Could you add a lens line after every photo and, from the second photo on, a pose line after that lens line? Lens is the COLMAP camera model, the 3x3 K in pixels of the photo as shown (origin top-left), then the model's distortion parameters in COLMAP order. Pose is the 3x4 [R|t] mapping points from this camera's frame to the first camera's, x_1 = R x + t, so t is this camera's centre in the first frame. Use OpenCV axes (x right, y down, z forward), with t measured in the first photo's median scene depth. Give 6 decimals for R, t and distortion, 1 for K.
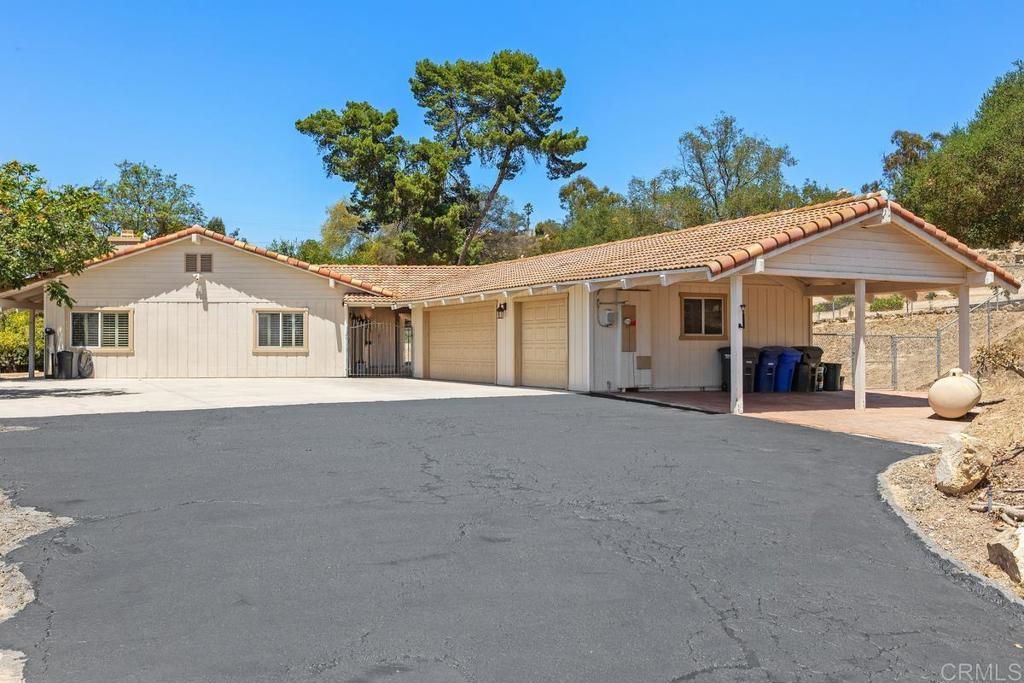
lens RADIAL K [[894.8, 0, 512.1], [0, 894.8, 334.7], [0, 0, 1]] dist [-0.096233, -0.005538]
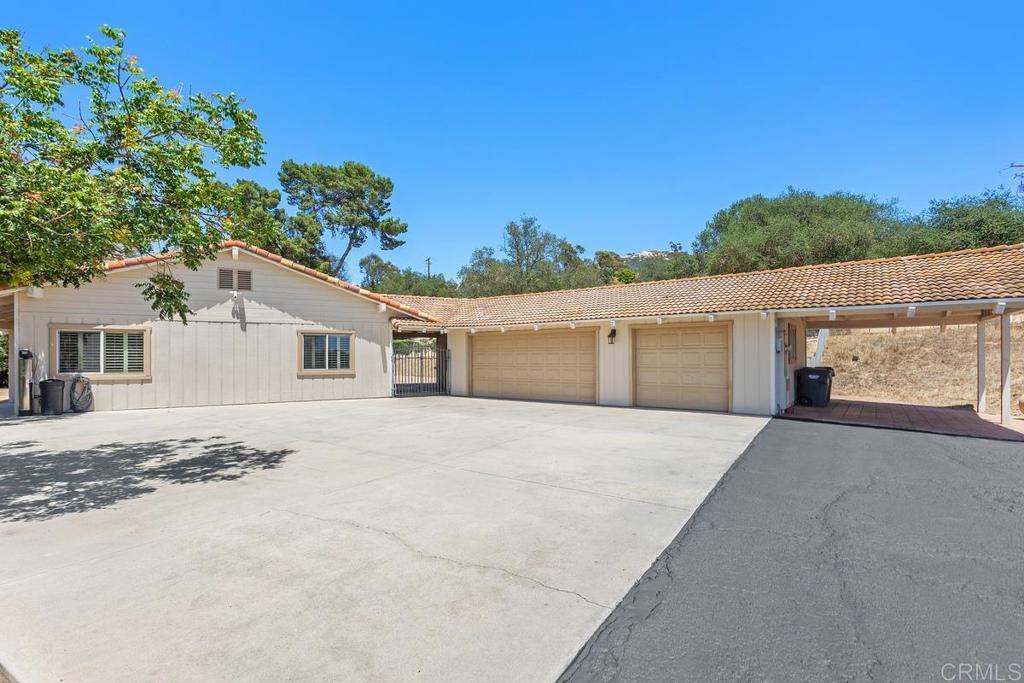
lens RADIAL K [[498.2, 0, 512.6], [0, 498.2, 349.3], [0, 0, 1]] dist [-0.026834, -0.000191]
pose [[0.914265, 0.002251, 0.405111, -0.295340], [-0.001225, 0.999995, -0.002792, -0.007400], [-0.405116, 0.002056, 0.914263, 0.408311]]
